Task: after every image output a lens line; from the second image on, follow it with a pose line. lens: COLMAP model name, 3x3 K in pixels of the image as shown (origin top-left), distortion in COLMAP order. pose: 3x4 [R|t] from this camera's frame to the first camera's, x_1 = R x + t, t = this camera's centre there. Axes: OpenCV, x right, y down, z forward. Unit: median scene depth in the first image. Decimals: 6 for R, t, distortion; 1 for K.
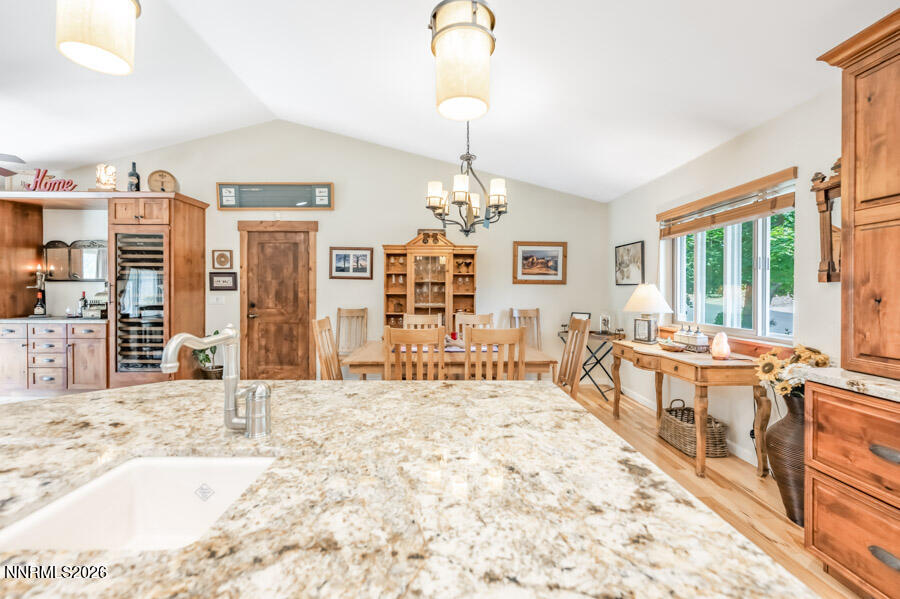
lens RADIAL K [[388.0, 0, 436.6], [0, 388.0, 292.0], [0, 0, 1]] dist [-0.025452, 0.006921]
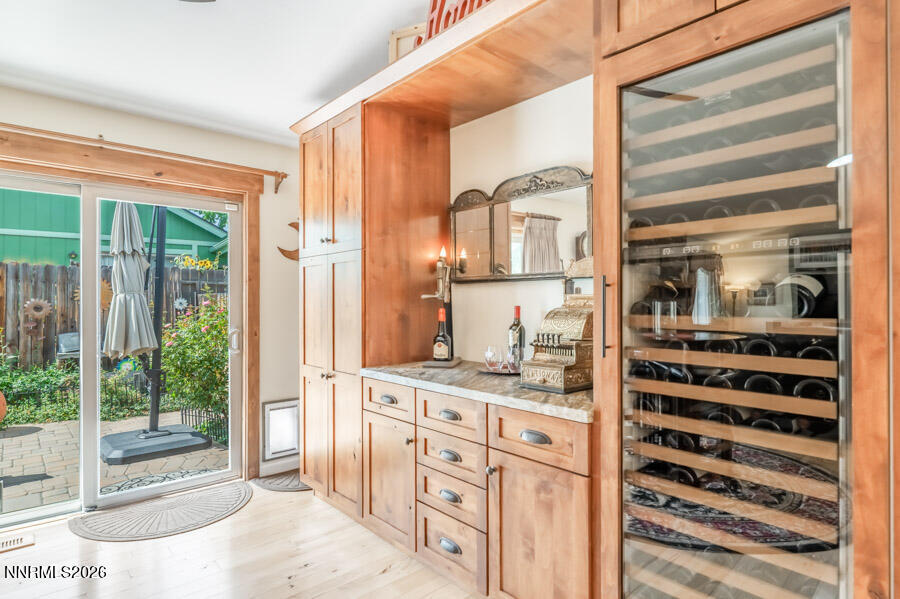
lens RADIAL K [[477.1, 0, 463.9], [0, 477.1, 303.9], [0, 0, 1]] dist [0.003194, 0.001677]
pose [[0.676552, -0.001254, -0.736394, -0.611182], [-0.001851, 0.999992, -0.003403, -0.002515], [0.736392, 0.003666, 0.676545, 0.634584]]
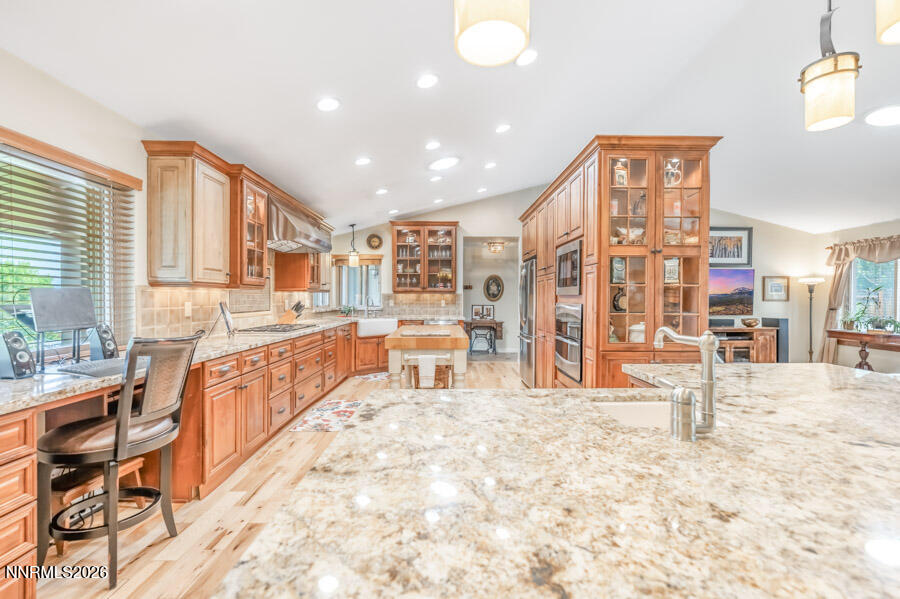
lens RADIAL K [[385.7, 0, 448.9], [0, 385.7, 300.4], [0, 0, 1]] dist [0.001577, -0.002680]
pose [[-0.999944, -0.004700, -0.009466, 0.032972], [-0.004803, 0.999930, 0.010846, -0.001564], [0.009415, 0.010890, -0.999896, 0.379011]]
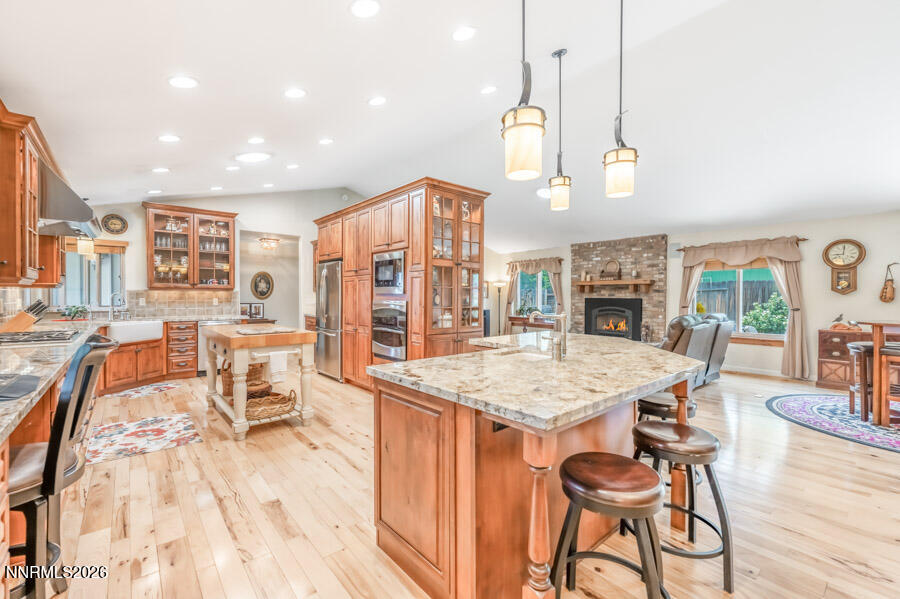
lens RADIAL K [[385.7, 0, 448.5], [0, 385.7, 299.0], [0, 0, 1]] dist [0.001577, -0.002680]
pose [[-0.764177, -0.000033, -0.645007, 0.274479], [-0.007773, 0.999928, 0.009158, -0.001574], [0.644960, 0.012012, -0.764122, 0.432896]]
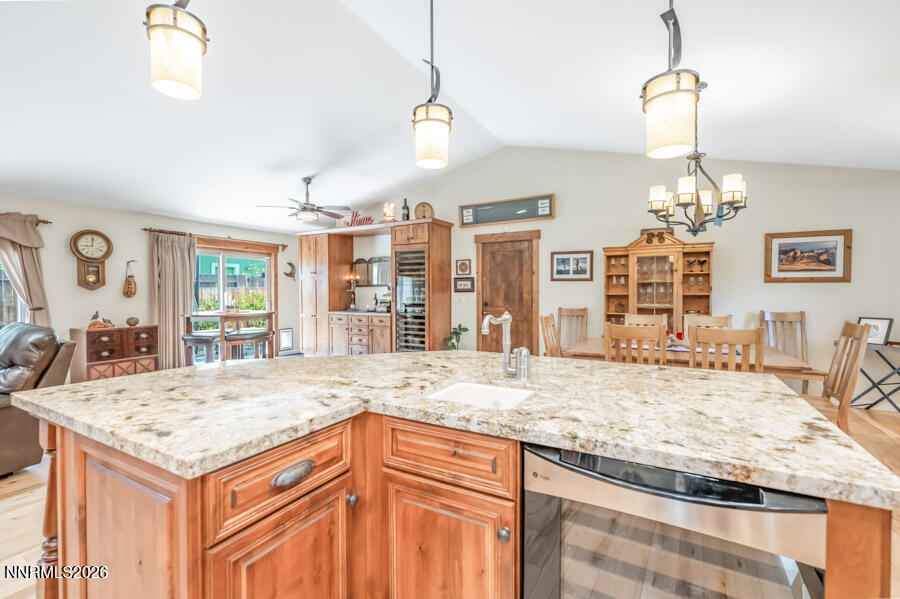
lens RADIAL K [[385.7, 0, 439.6], [0, 385.7, 296.1], [0, 0, 1]] dist [0.001577, -0.002680]
pose [[0.859180, -0.000286, -0.511673, 0.014374], [0.003841, 0.999975, 0.005892, 0.000856], [0.511658, -0.007028, 0.859160, -0.114192]]
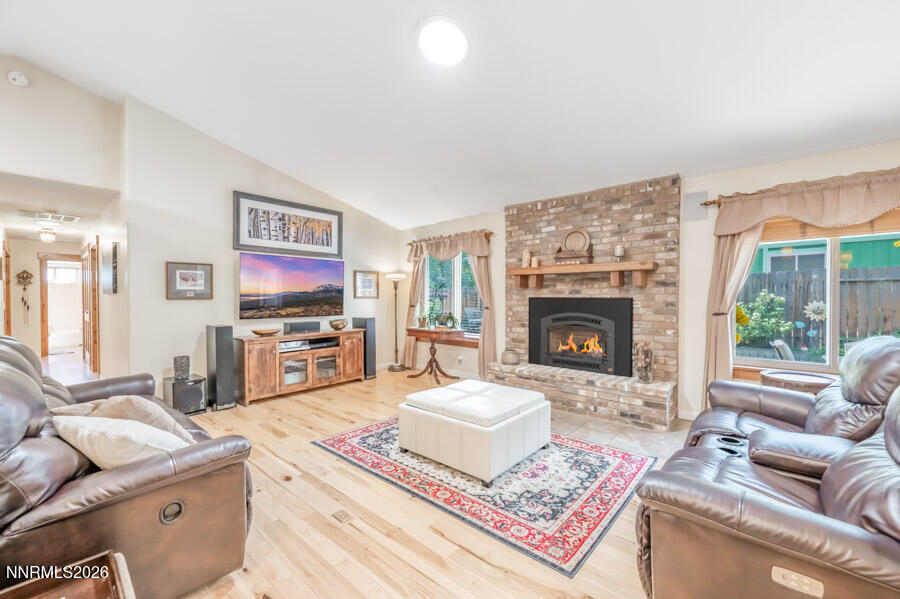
lens RADIAL K [[362.1, 0, 444.6], [0, 362.1, 300.4], [0, 0, 1]] dist [-0.004976, 0.001476]
pose [[-0.663867, 0.008068, -0.747807, -0.437259], [-0.002259, 0.999916, 0.012793, 0.000898], [0.747847, 0.010182, -0.663793, -0.019156]]
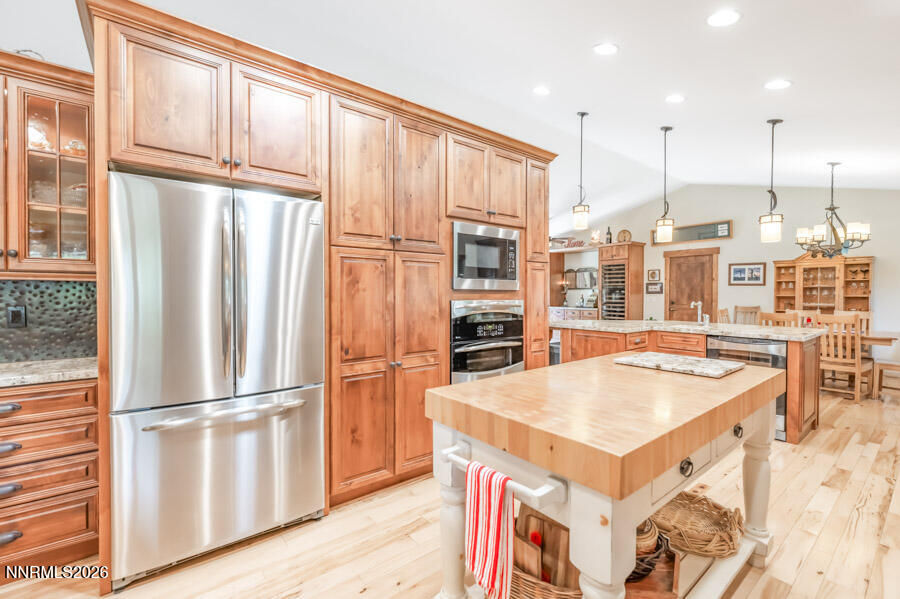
lens RADIAL K [[385.7, 0, 463.5], [0, 385.7, 297.4], [0, 0, 1]] dist [0.001577, -0.002680]
pose [[0.639376, 0.005889, -0.768871, 0.222640], [-0.001746, 0.999979, 0.006207, 0.003216], [0.768892, -0.002626, 0.639373, -0.765747]]
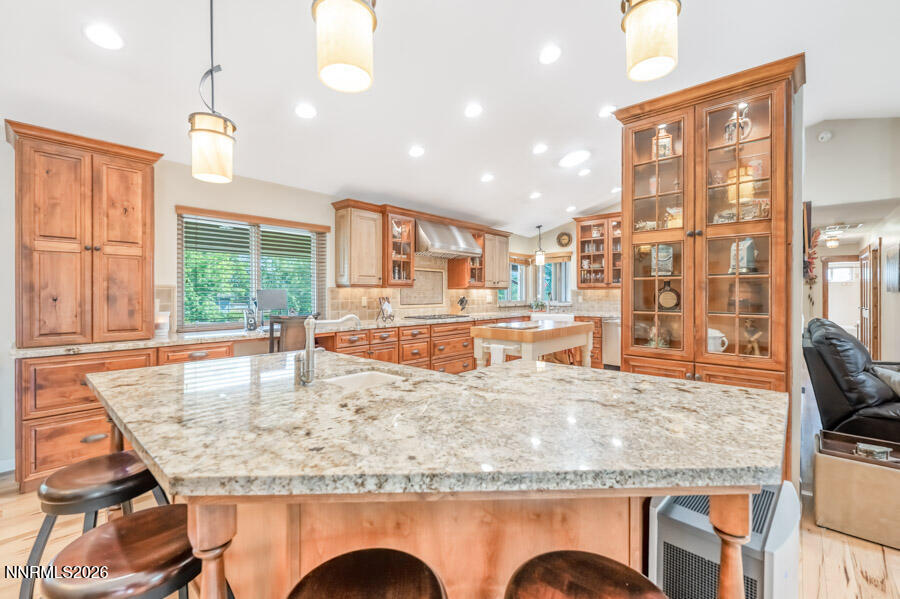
lens RADIAL K [[385.7, 0, 448.7], [0, 385.7, 293.5], [0, 0, 1]] dist [0.001577, -0.002680]
pose [[-0.736819, -0.002346, 0.676086, -0.371125], [0.000667, 0.999991, 0.004196, -0.002671], [-0.676090, 0.003543, -0.736811, 0.330726]]
